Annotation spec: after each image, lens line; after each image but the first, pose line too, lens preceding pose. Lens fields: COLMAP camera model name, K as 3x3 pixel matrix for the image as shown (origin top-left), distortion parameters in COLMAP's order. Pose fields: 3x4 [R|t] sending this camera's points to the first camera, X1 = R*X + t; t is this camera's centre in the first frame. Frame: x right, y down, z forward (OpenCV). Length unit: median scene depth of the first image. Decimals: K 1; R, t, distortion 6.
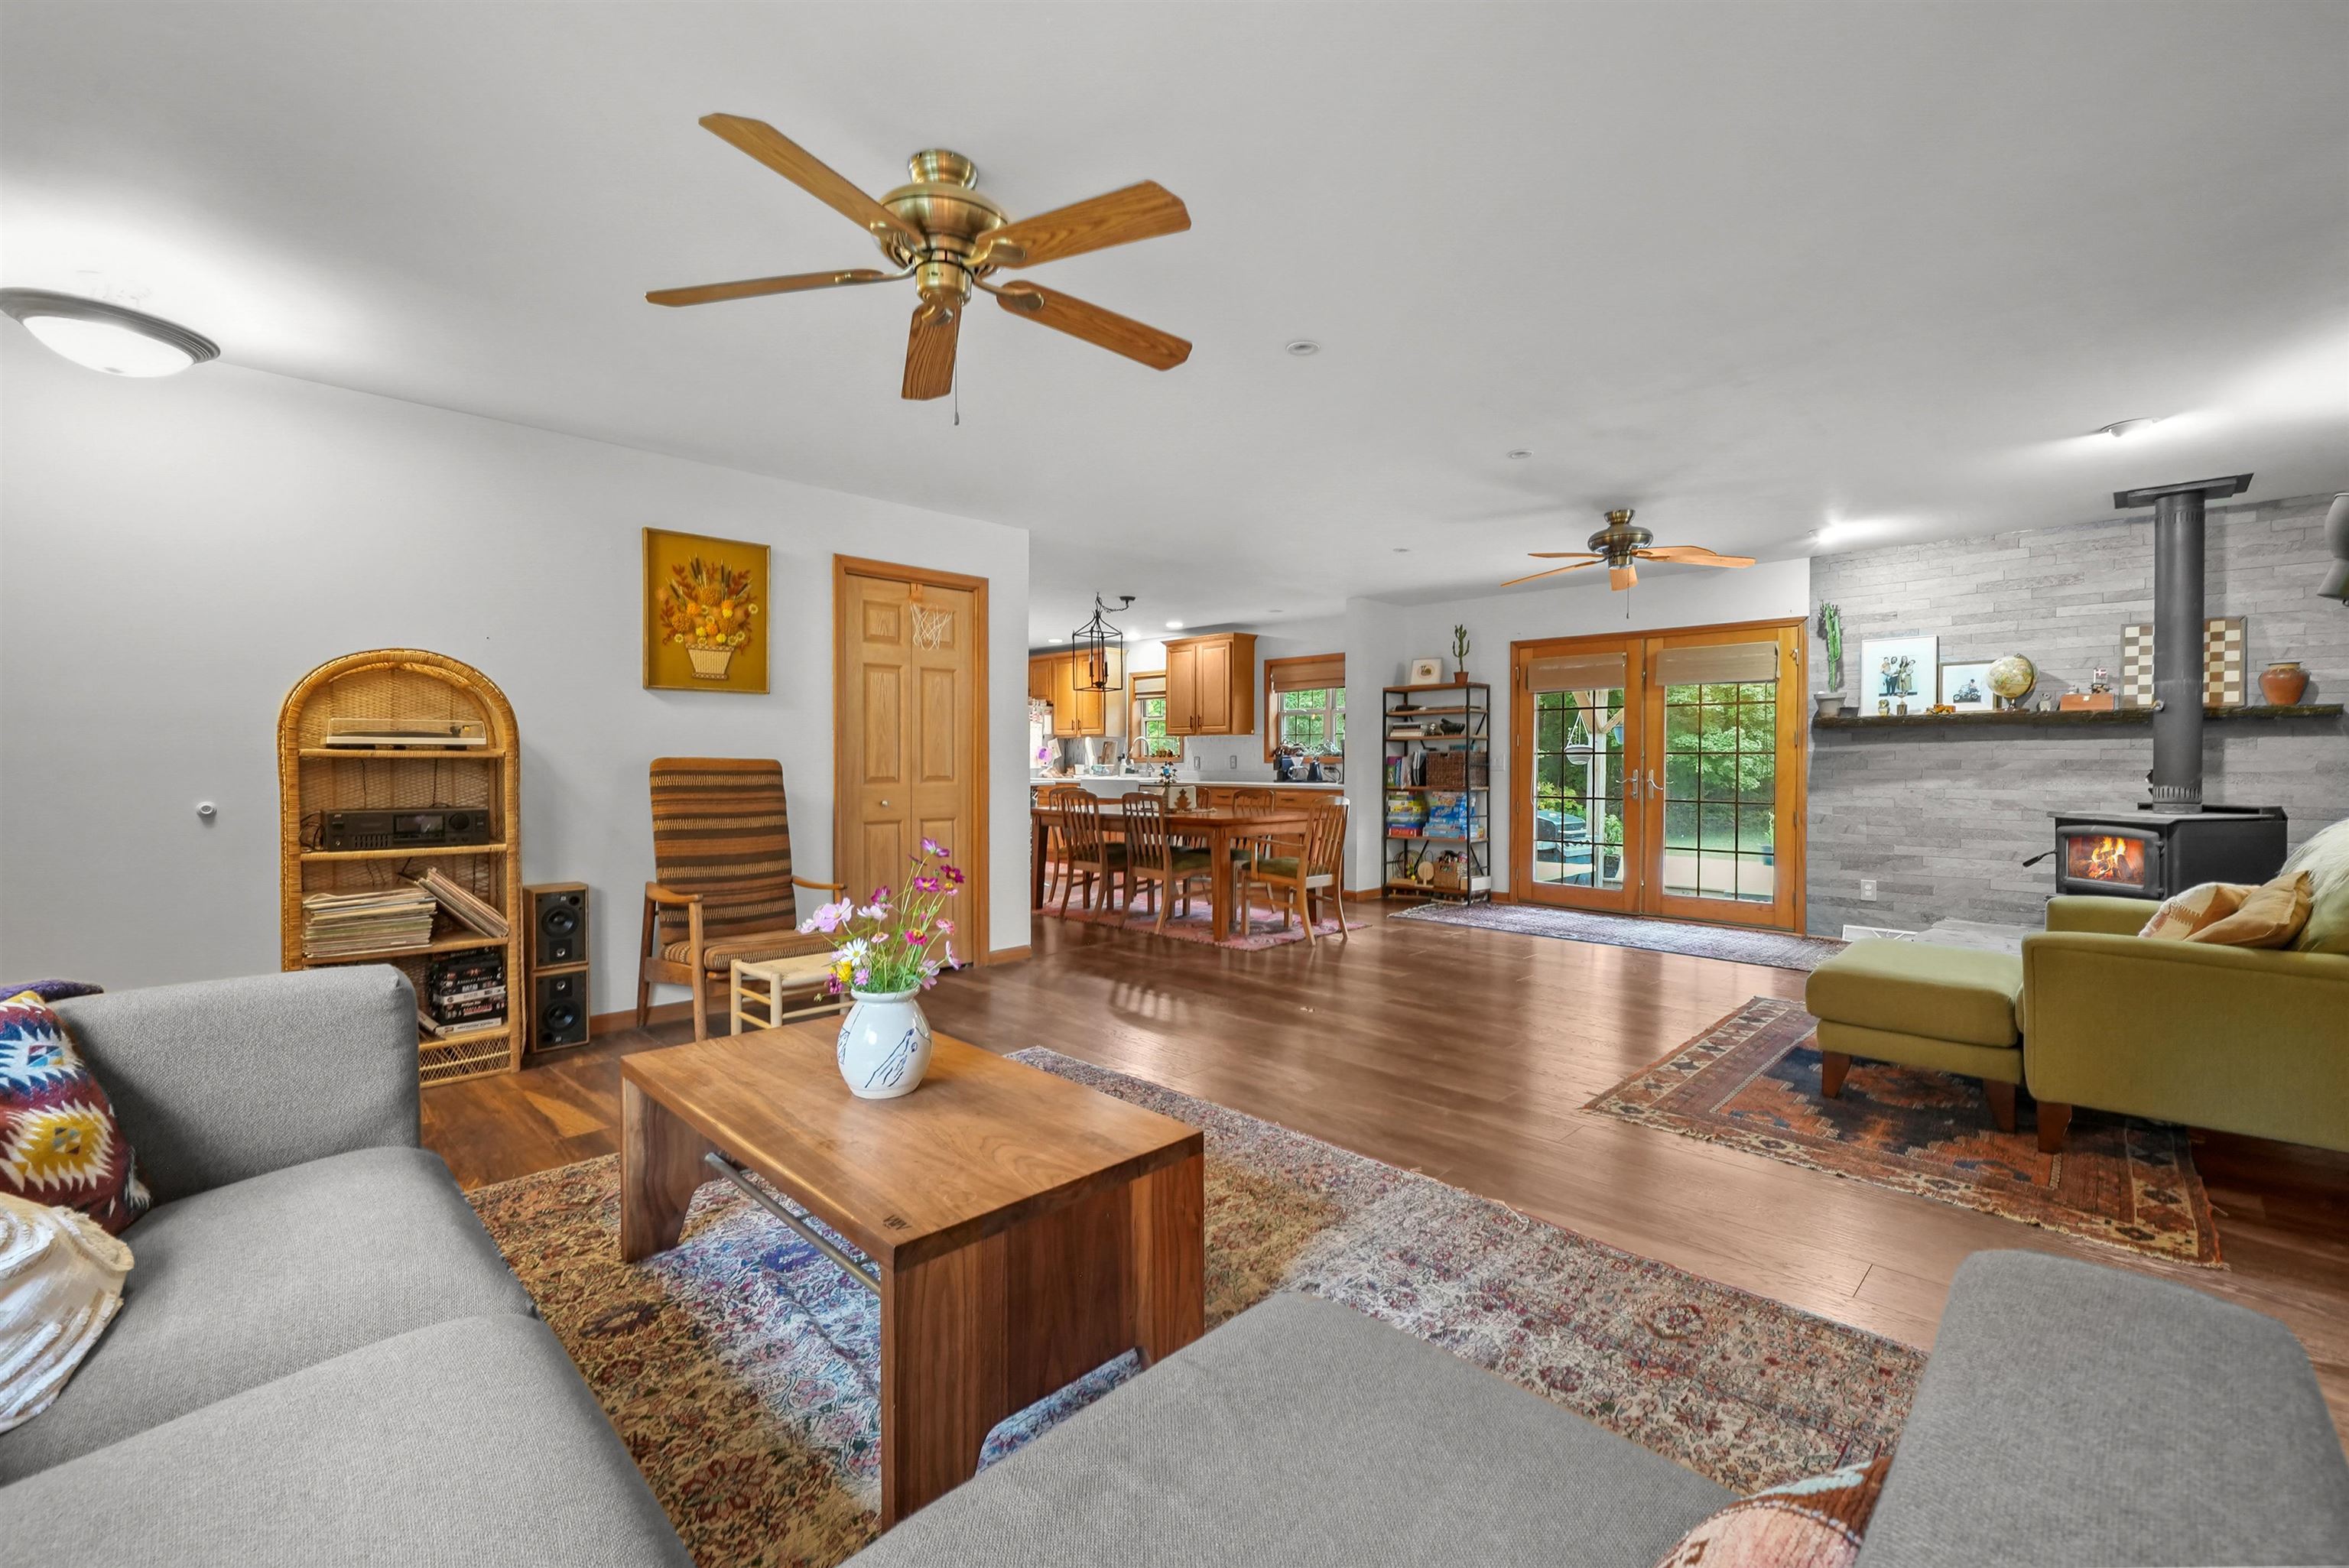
lens RADIAL K [[970.4, 0, 1179.7], [0, 970.4, 772.7], [0, 0, 1]] dist [-0.000558, -0.000022]
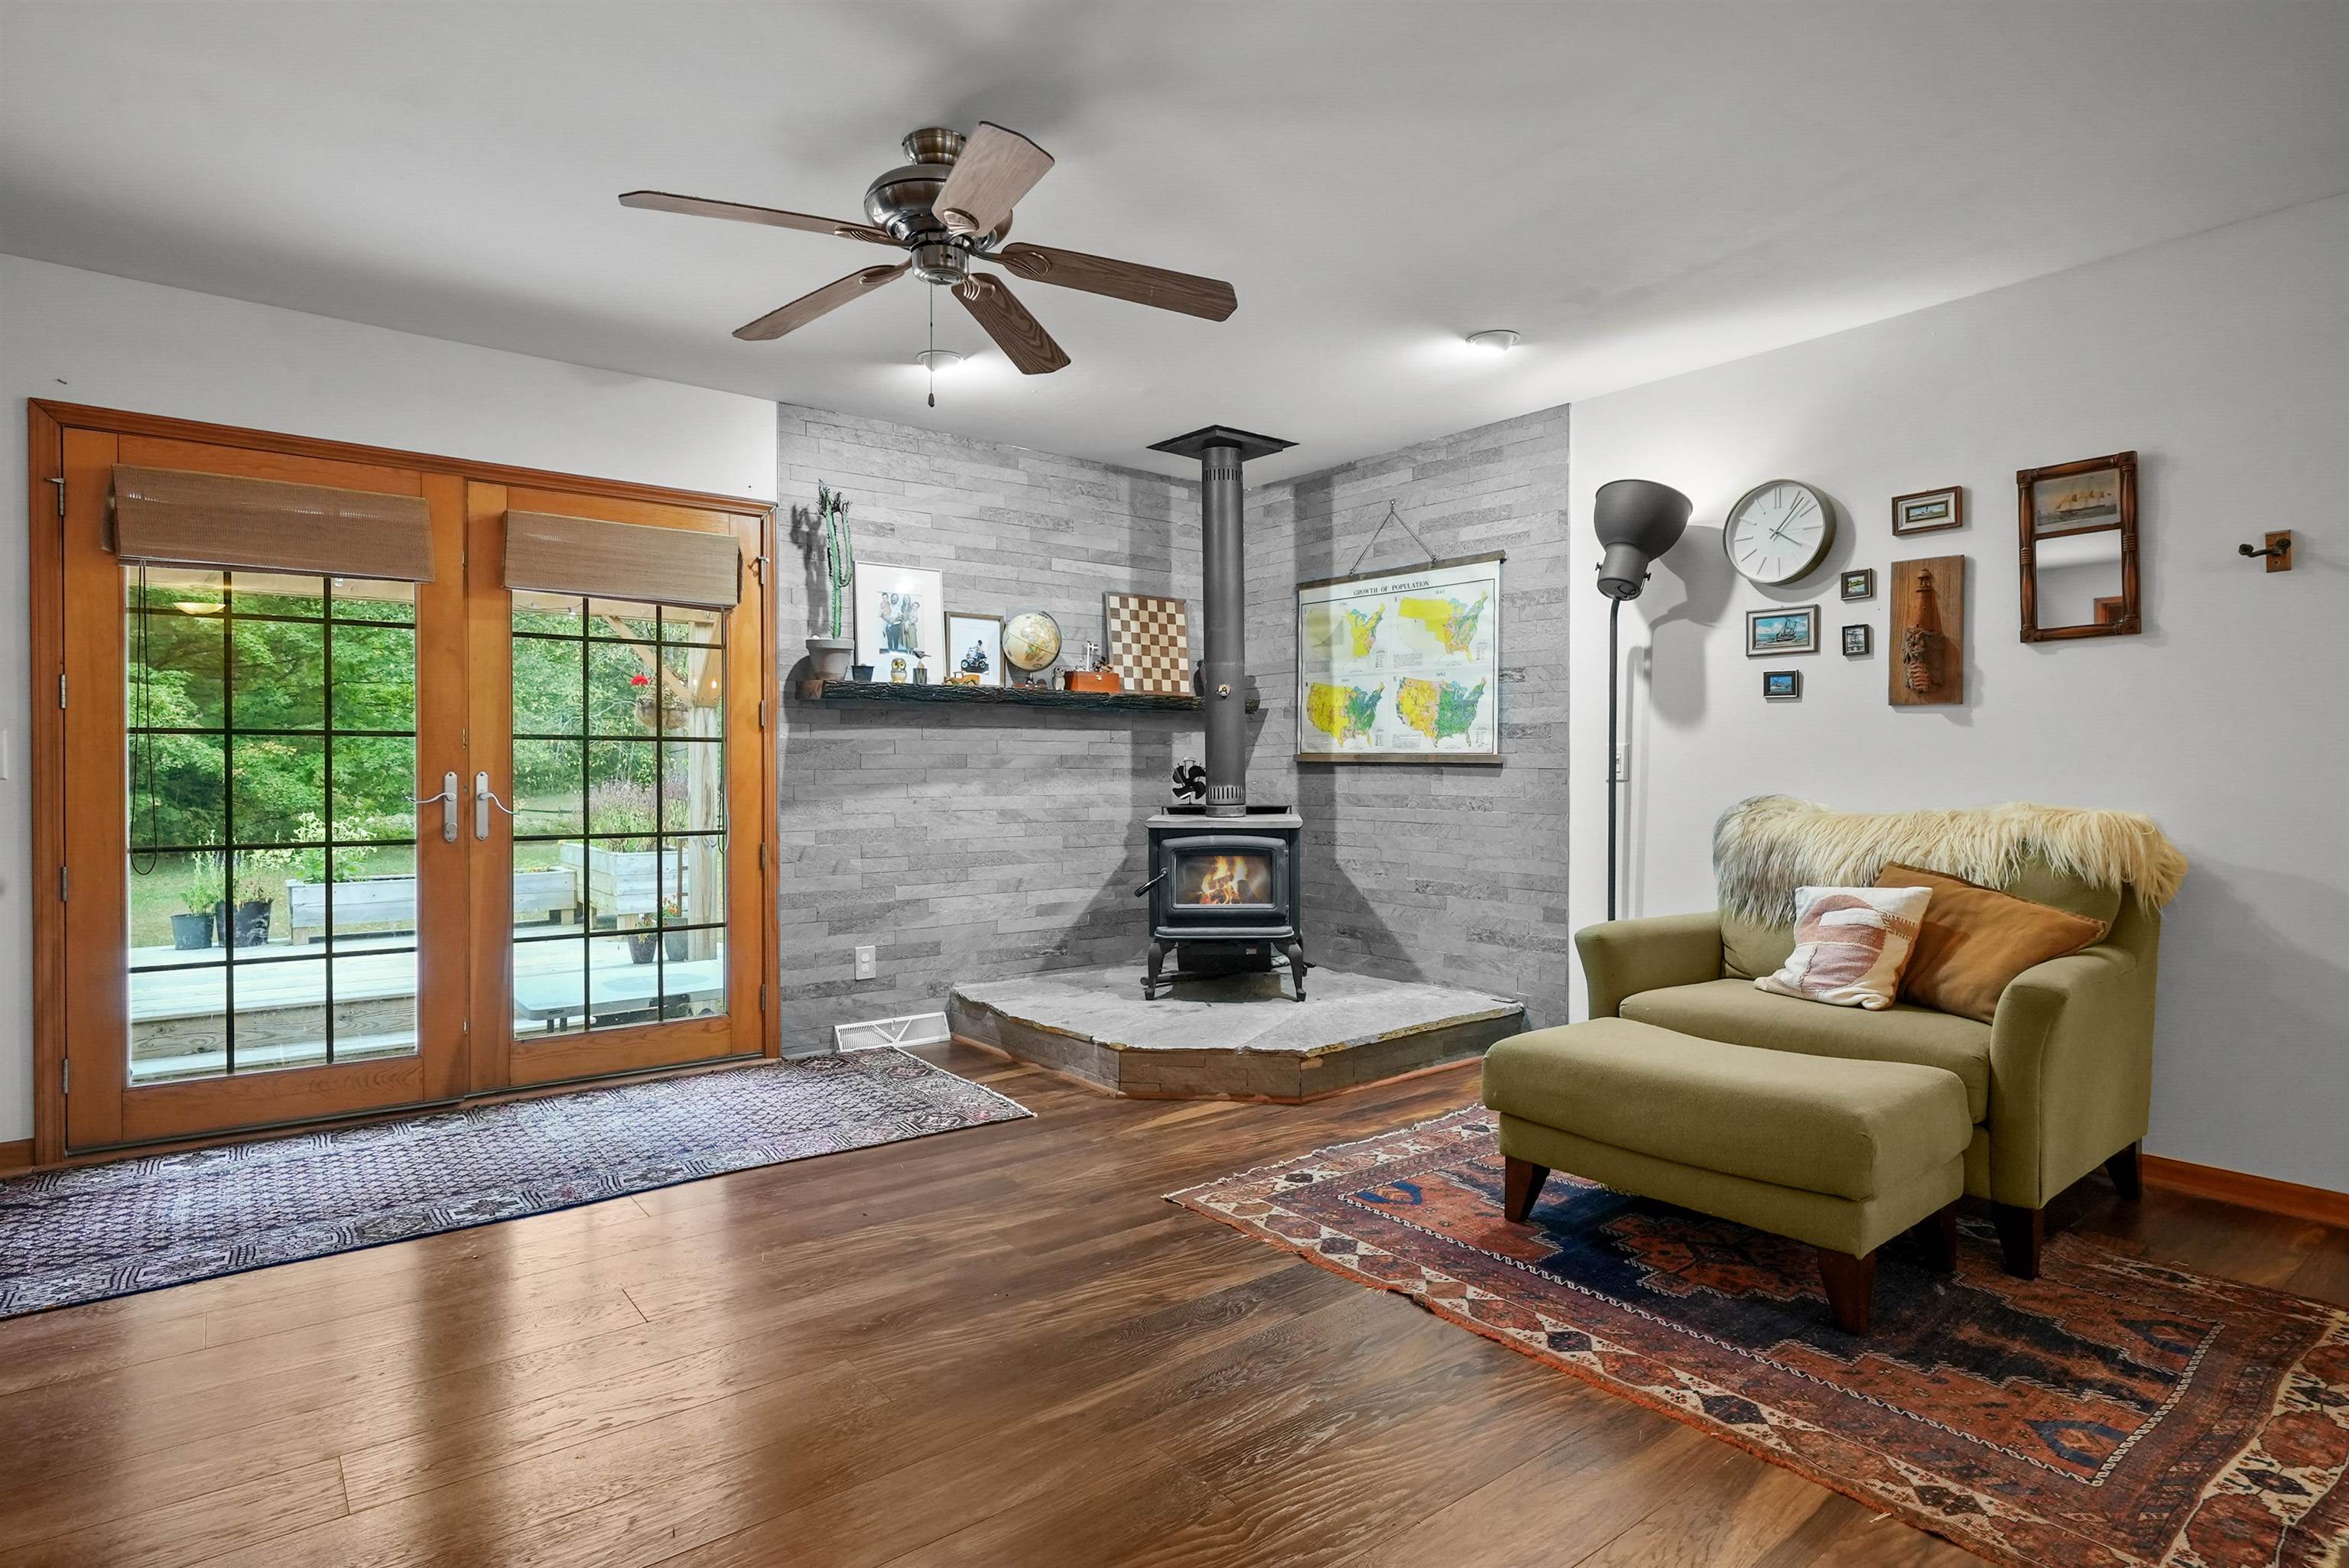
lens RADIAL K [[1216.6, 0, 1172.8], [0, 1216.6, 778.1], [0, 0, 1]] dist [-0.003869, 0.000158]
pose [[0.122012, -0.007216, 0.992502, -0.044959], [0.013272, 0.999896, 0.005638, 0.000832], [-0.992440, 0.012485, 0.122095, 0.749659]]
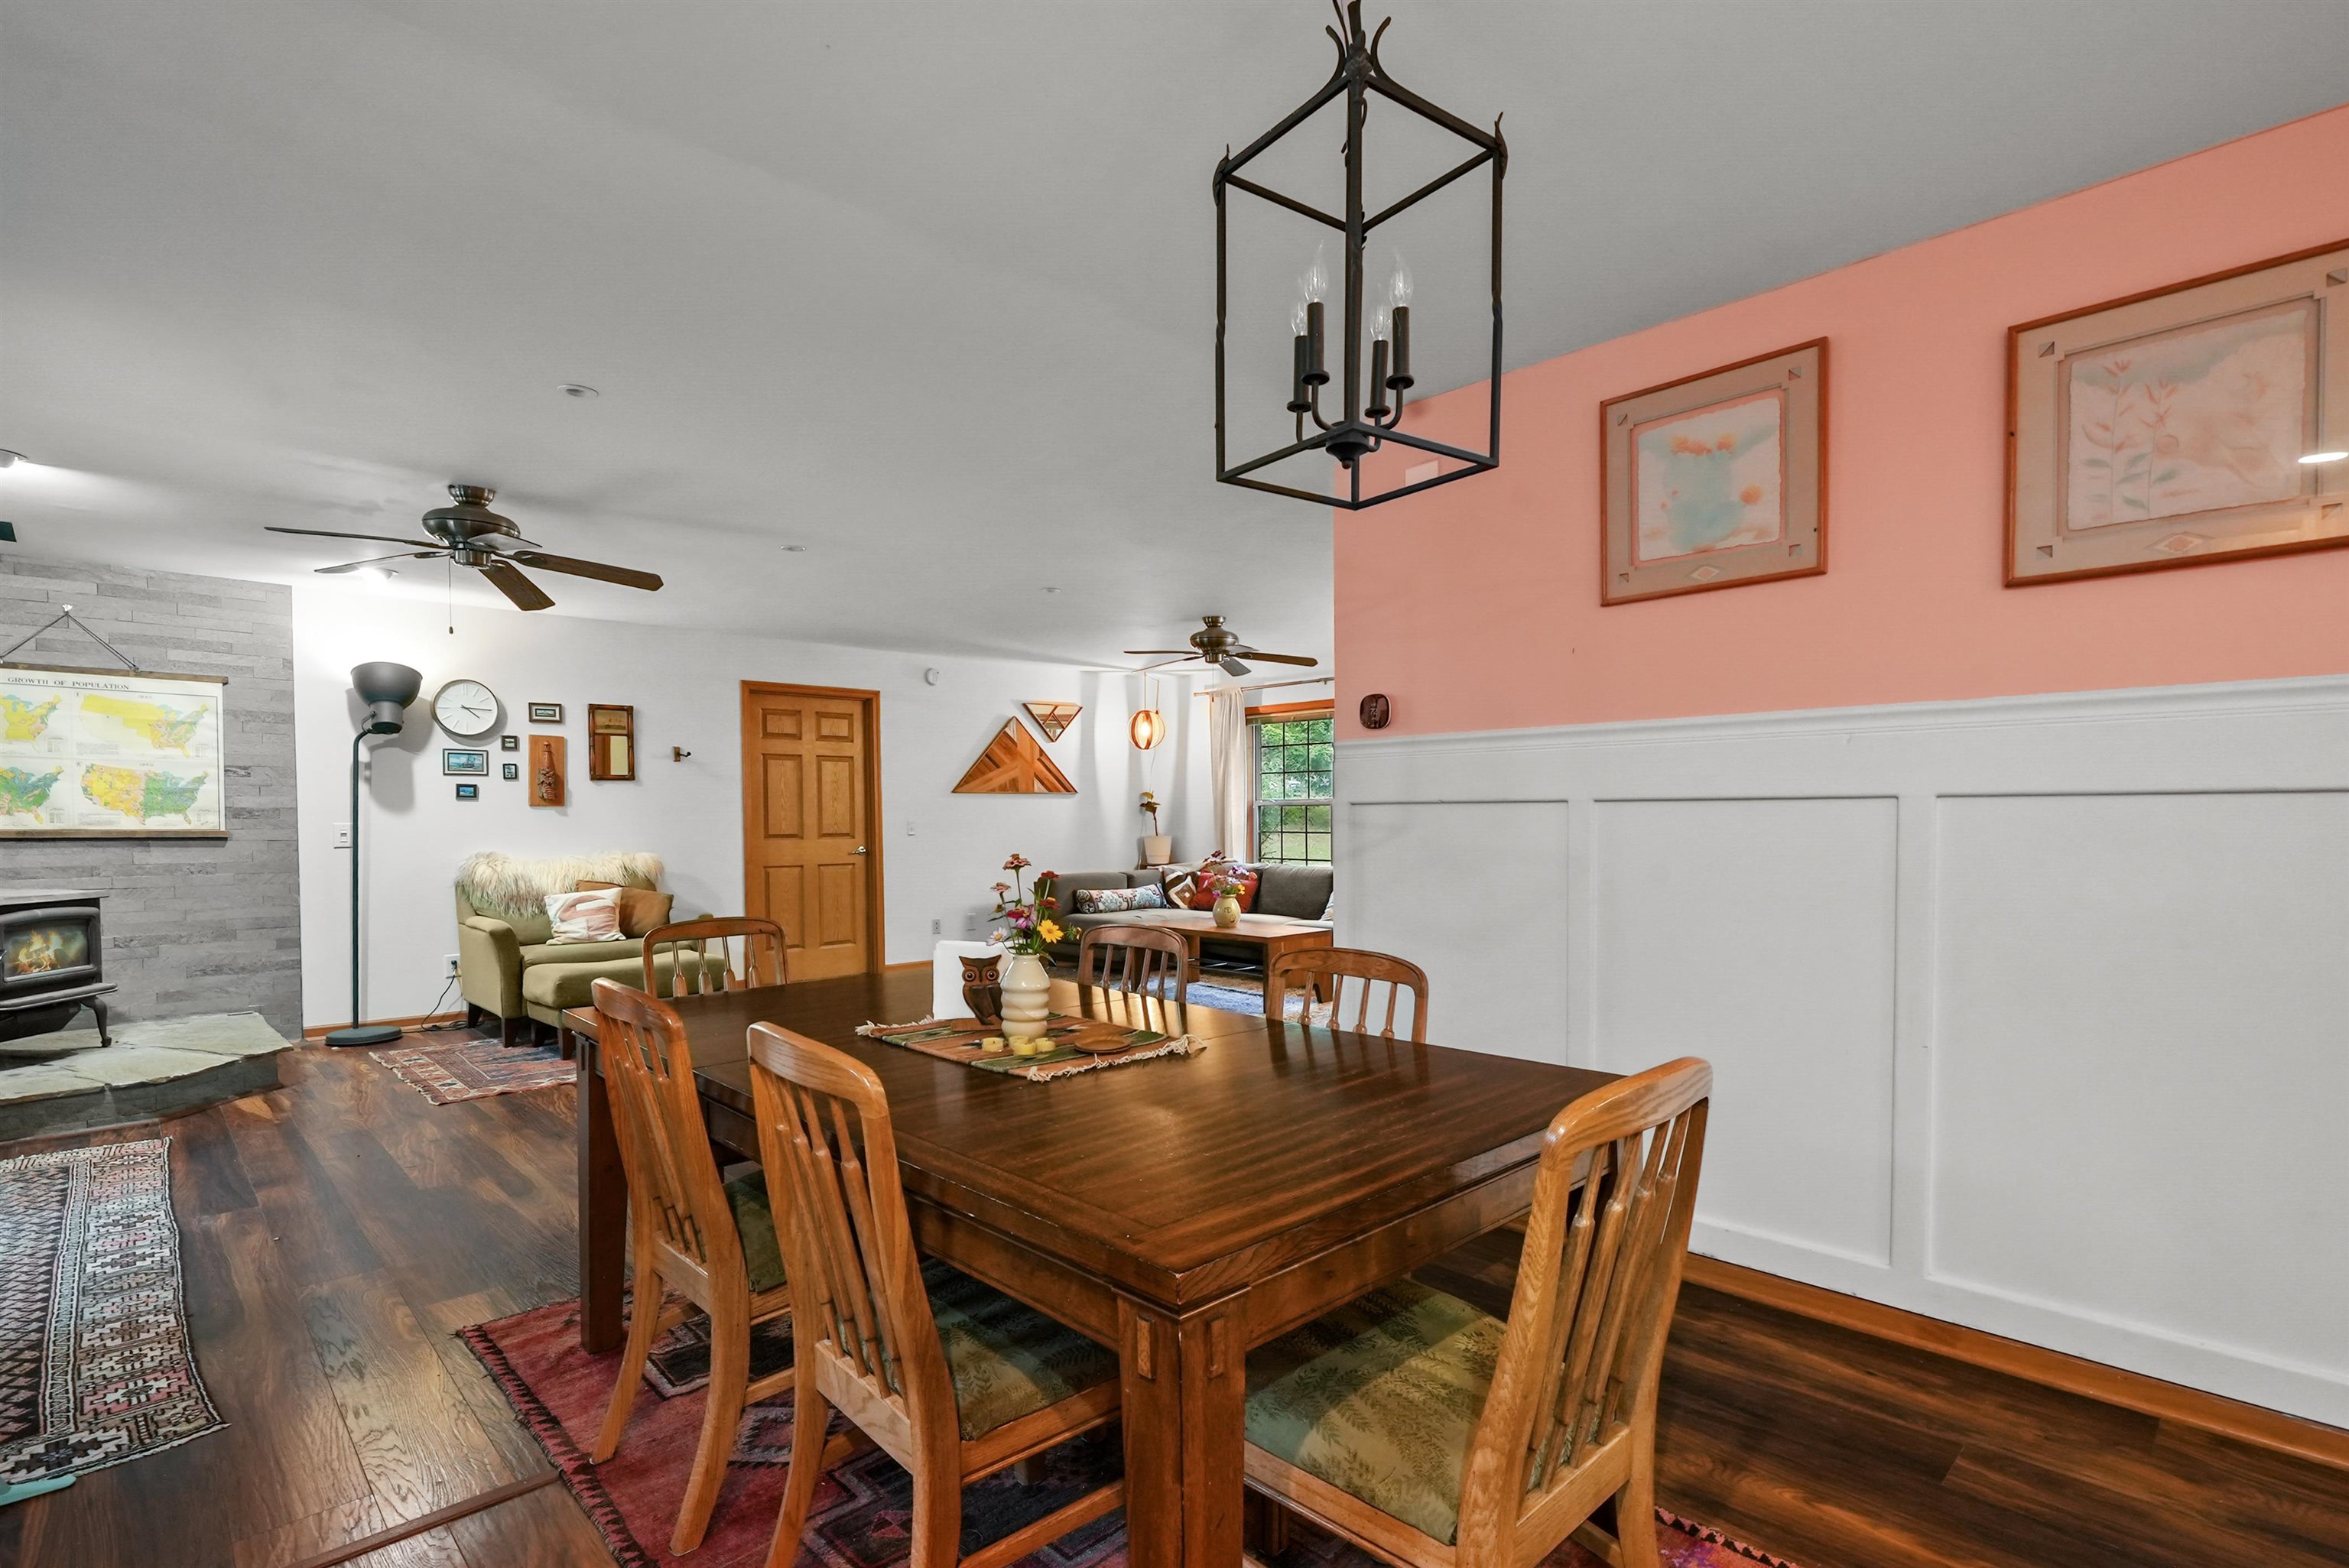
lens RADIAL K [[1113.7, 0, 1163.5], [0, 1113.7, 802.0], [0, 0, 1]] dist [-0.000680, -0.000037]
pose [[-0.999553, 0.004766, 0.029522, -0.070987], [0.004784, 0.999988, 0.000568, -0.030117], [-0.029519, 0.000709, -0.999564, 1.613443]]
